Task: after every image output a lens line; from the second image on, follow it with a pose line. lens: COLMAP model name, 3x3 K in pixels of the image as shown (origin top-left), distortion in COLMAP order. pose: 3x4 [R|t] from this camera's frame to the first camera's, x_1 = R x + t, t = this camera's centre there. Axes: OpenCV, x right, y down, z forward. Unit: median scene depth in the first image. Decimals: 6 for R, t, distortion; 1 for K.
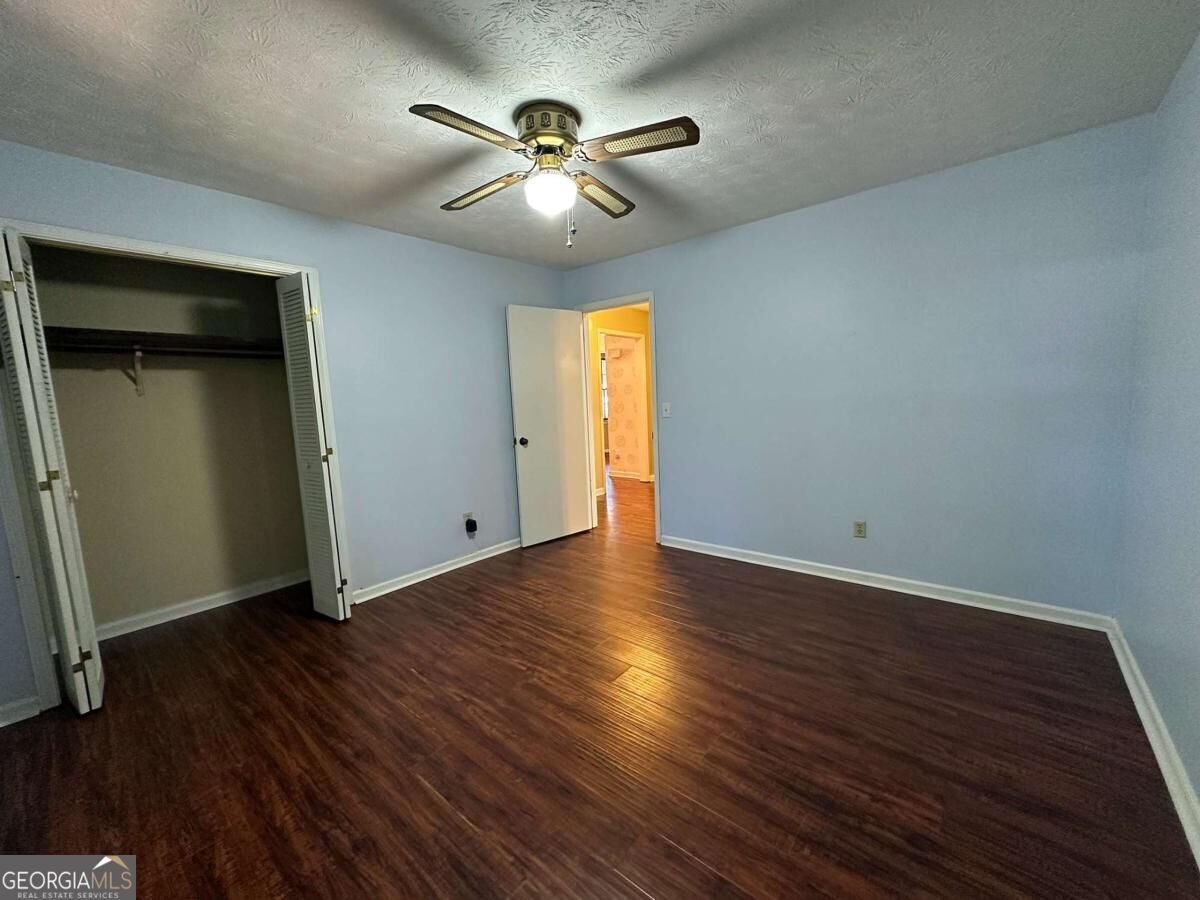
lens RADIAL K [[477.6, 0, 600.0], [0, 477.6, 450.0], [0, 0, 1]] dist [-0.001103, -0.000110]
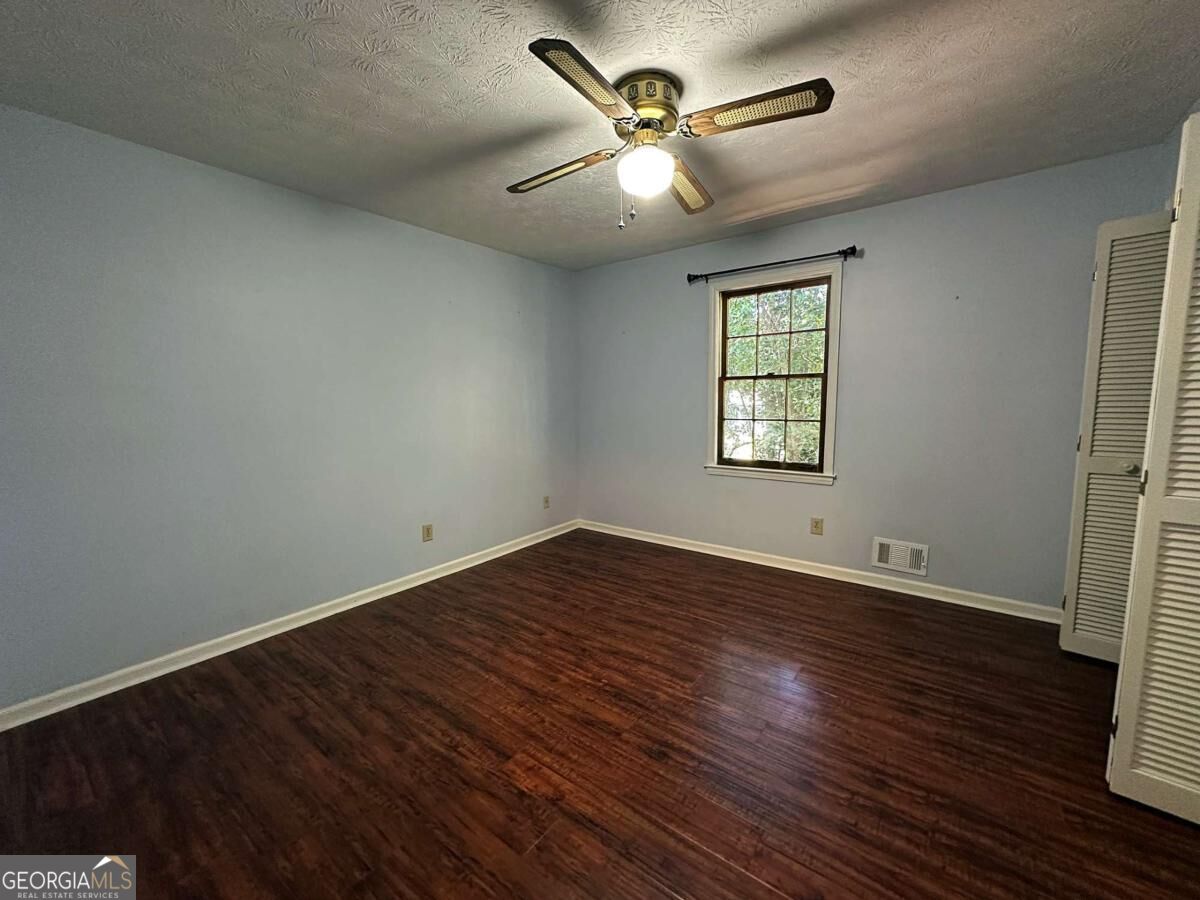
lens RADIAL K [[477.6, 0, 600.0], [0, 477.6, 450.0], [0, 0, 1]] dist [-0.001103, -0.000110]
pose [[-0.997256, 0.061936, -0.040558, 0.055320], [0.051046, 0.972031, 0.229238, -0.245347], [0.053621, 0.226538, -0.972525, 2.060282]]
